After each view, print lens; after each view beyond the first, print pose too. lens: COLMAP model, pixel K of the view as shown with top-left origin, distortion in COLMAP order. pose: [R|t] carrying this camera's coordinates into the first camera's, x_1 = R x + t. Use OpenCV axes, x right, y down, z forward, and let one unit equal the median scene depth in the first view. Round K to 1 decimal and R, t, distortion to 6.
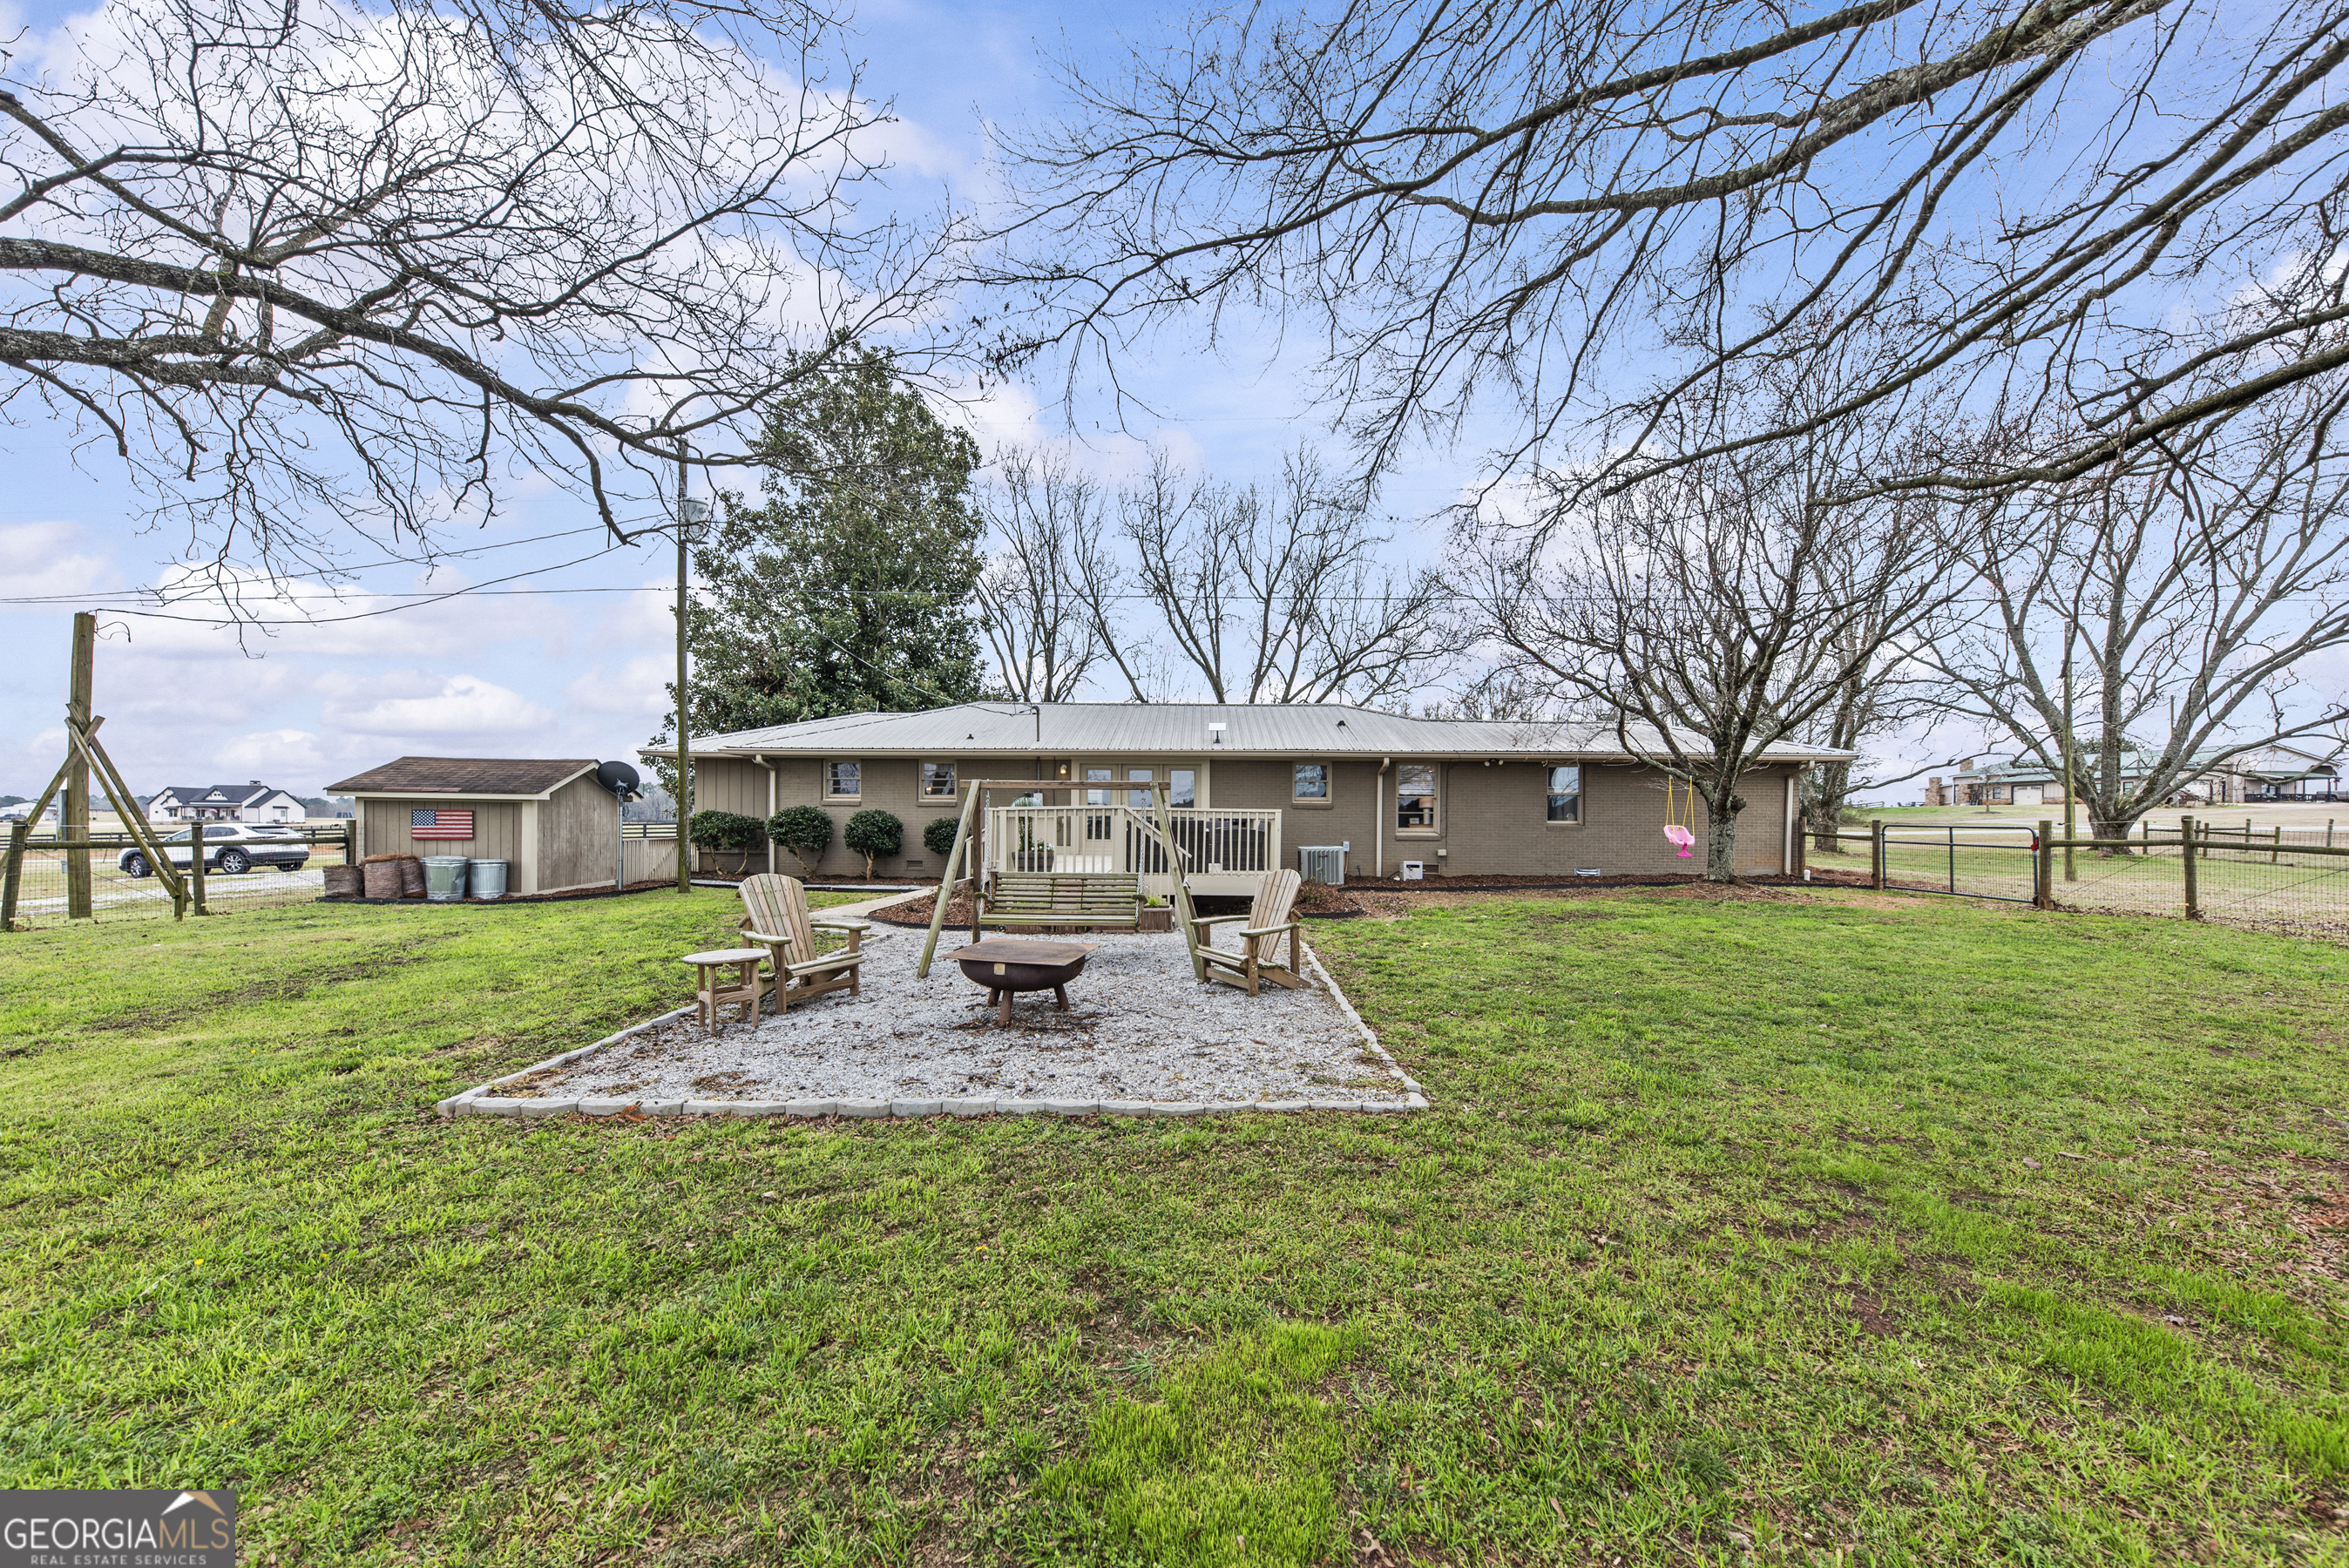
lens RADIAL K [[816.2, 0, 1166.6], [0, 816.2, 817.6], [0, 0, 1]] dist [0.002982, -0.000177]
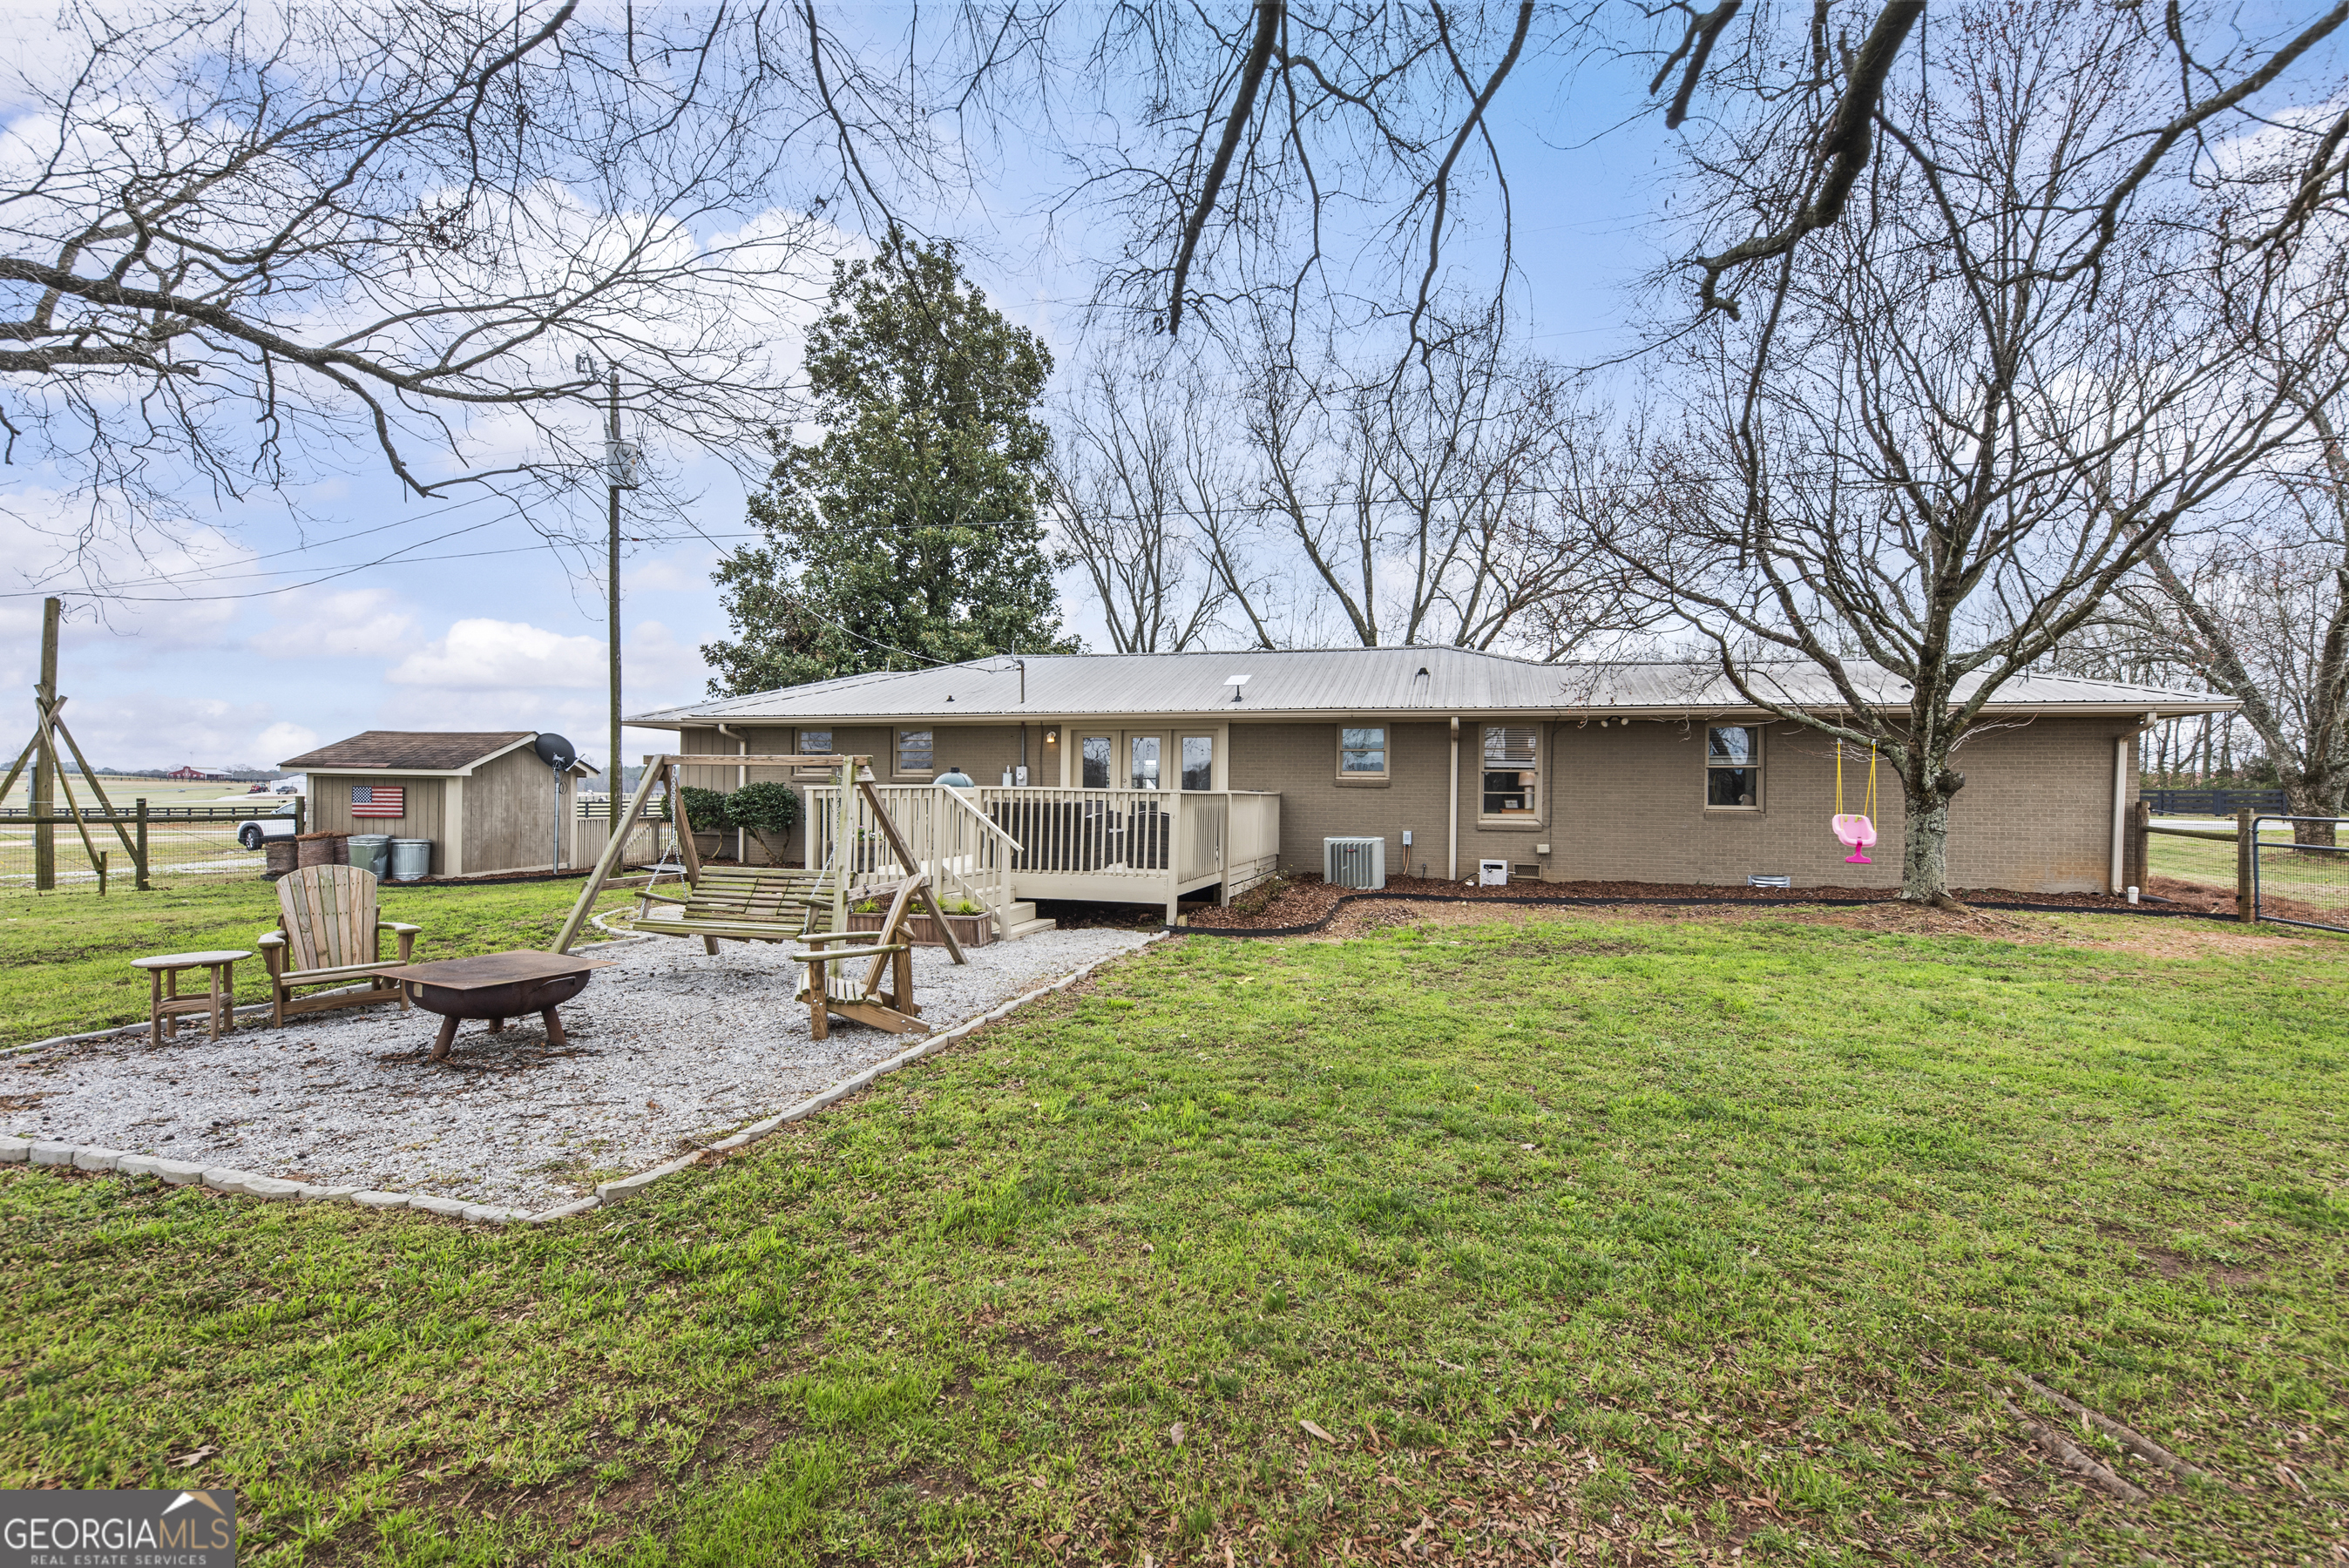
lens RADIAL K [[1010.9, 0, 1167.7], [0, 1010.9, 785.6], [0, 0, 1]] dist [0.003288, 0.000232]
pose [[0.969817, 0.002279, -0.243825, 0.239382], [-0.004178, 0.999965, -0.007272, -0.004437], [0.243800, 0.008071, 0.969792, 0.061823]]
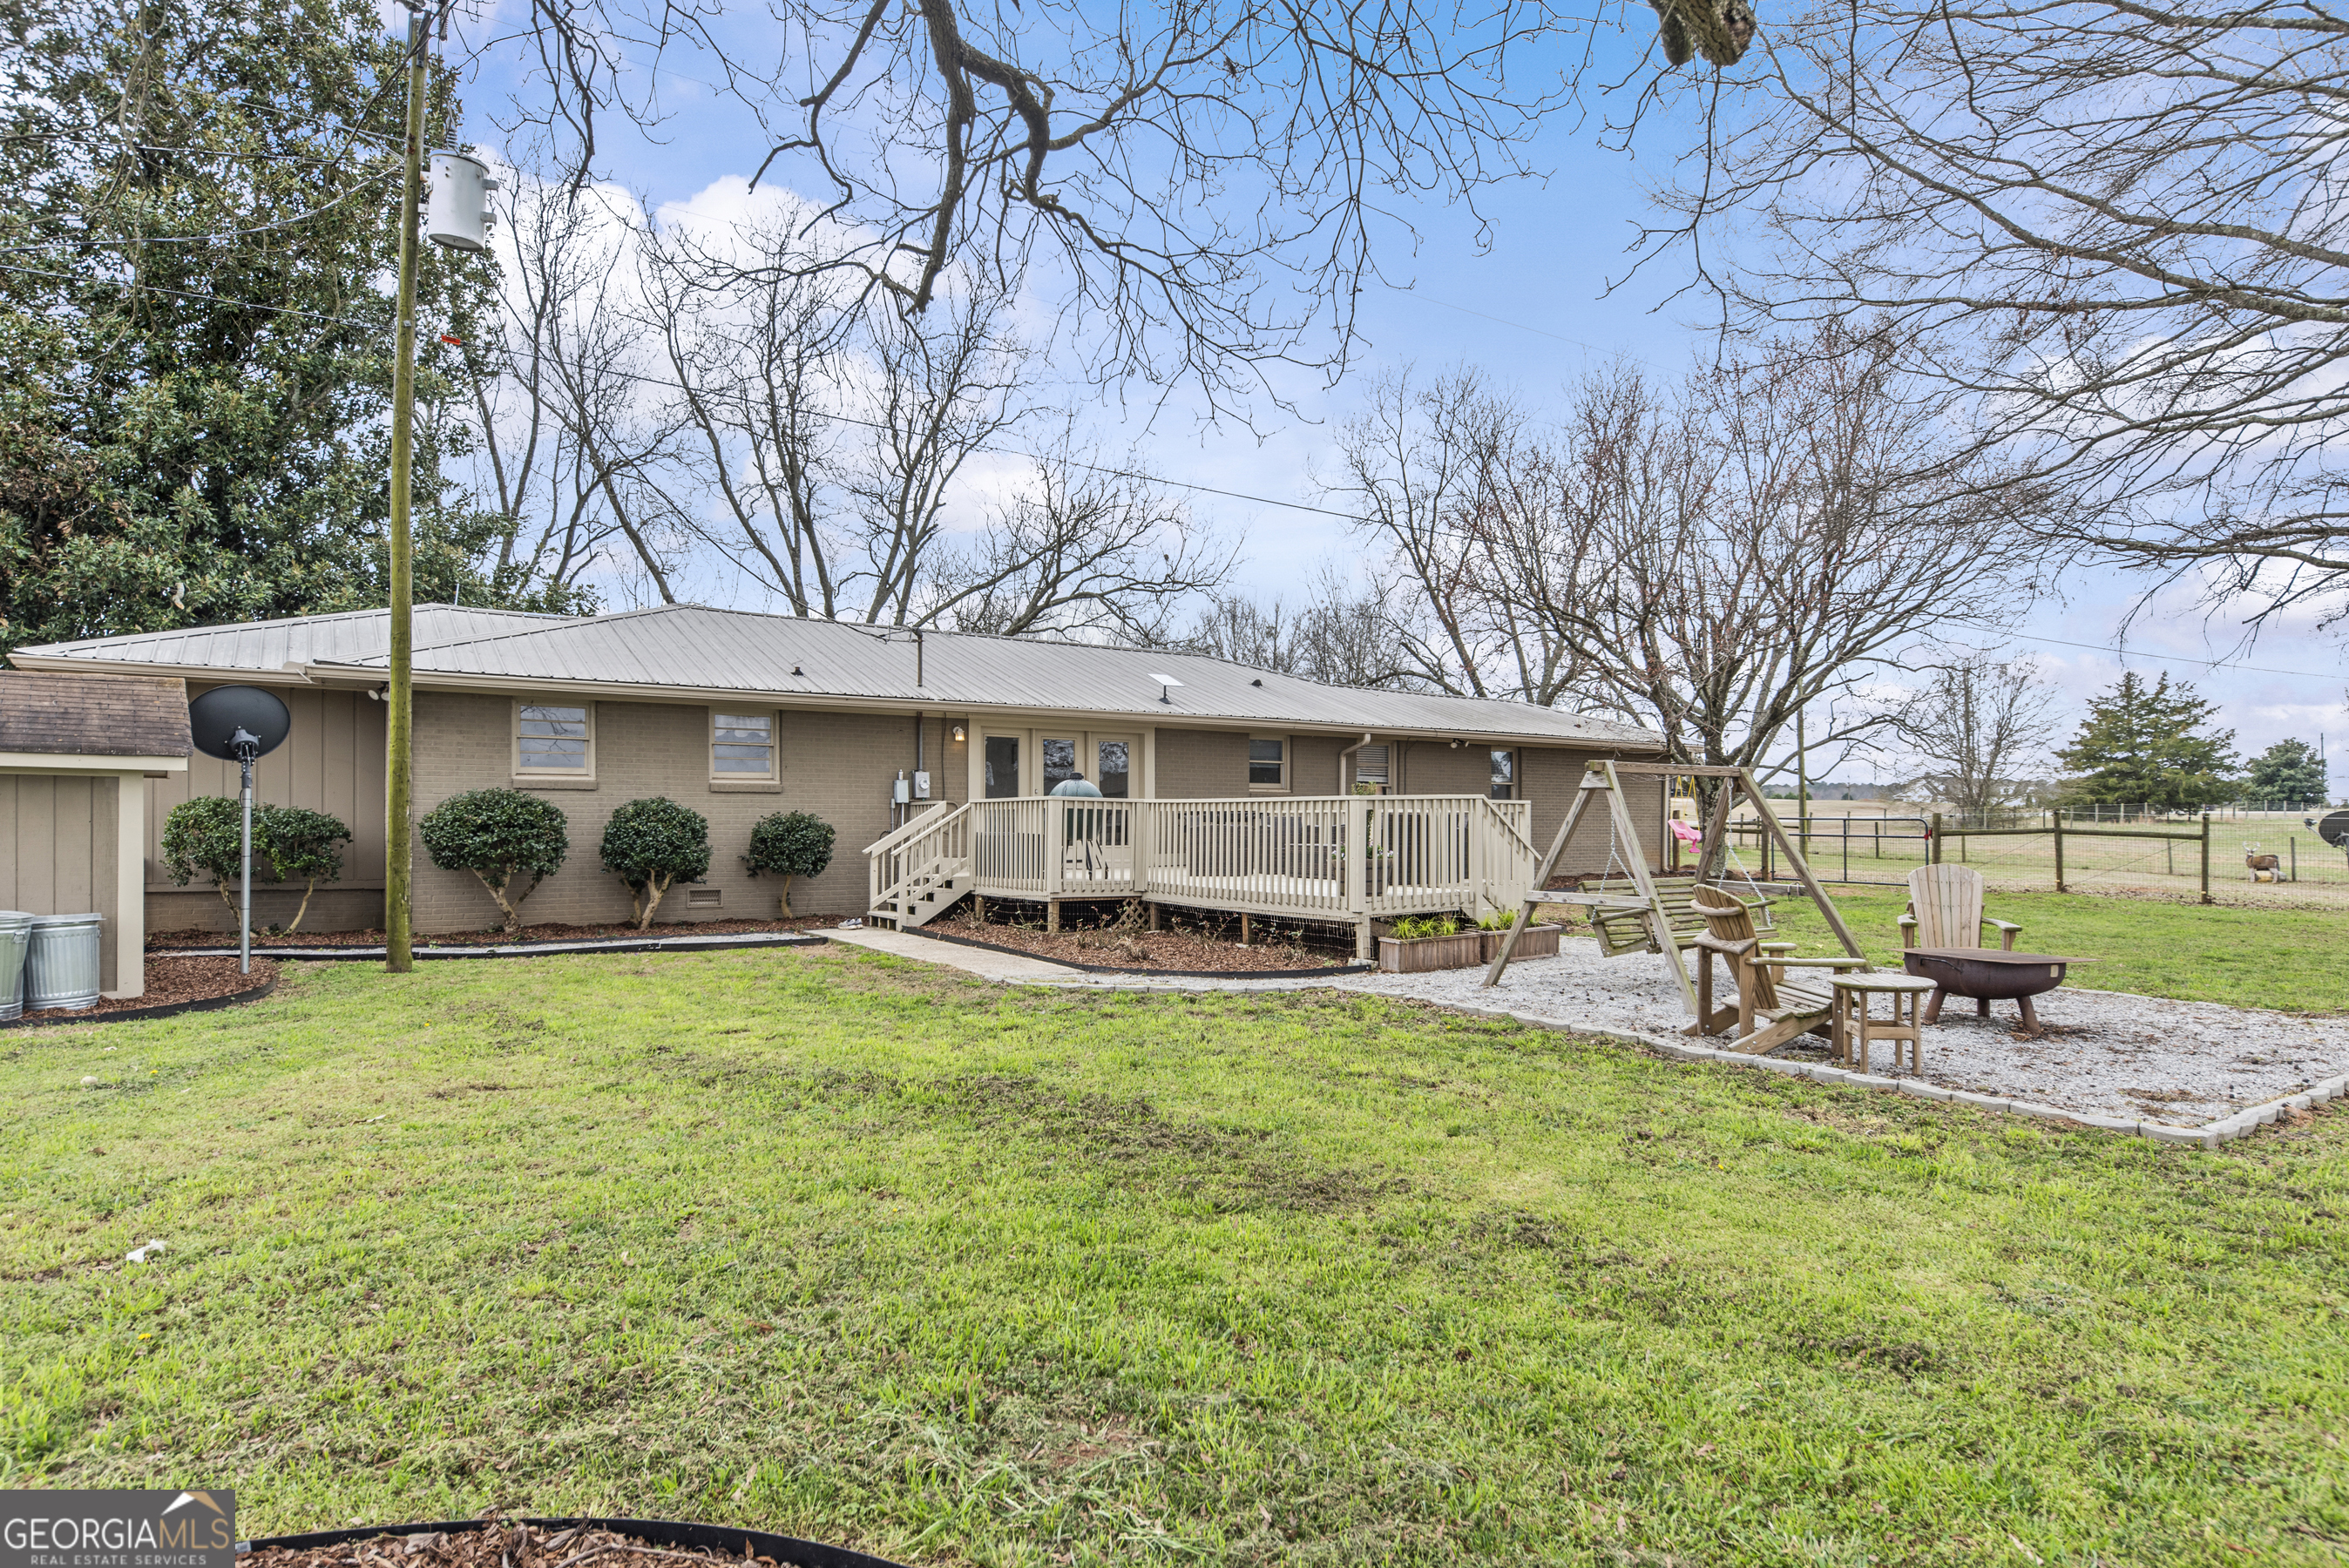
lens RADIAL K [[1292.5, 0, 1153.1], [0, 1292.5, 795.3], [0, 0, 1]] dist [0.017333, 0.000006]
pose [[0.814482, 0.004955, 0.580168, -0.601982], [0.002202, 0.999930, -0.011631, -0.000928], [-0.580185, 0.010751, 0.814414, 0.120026]]
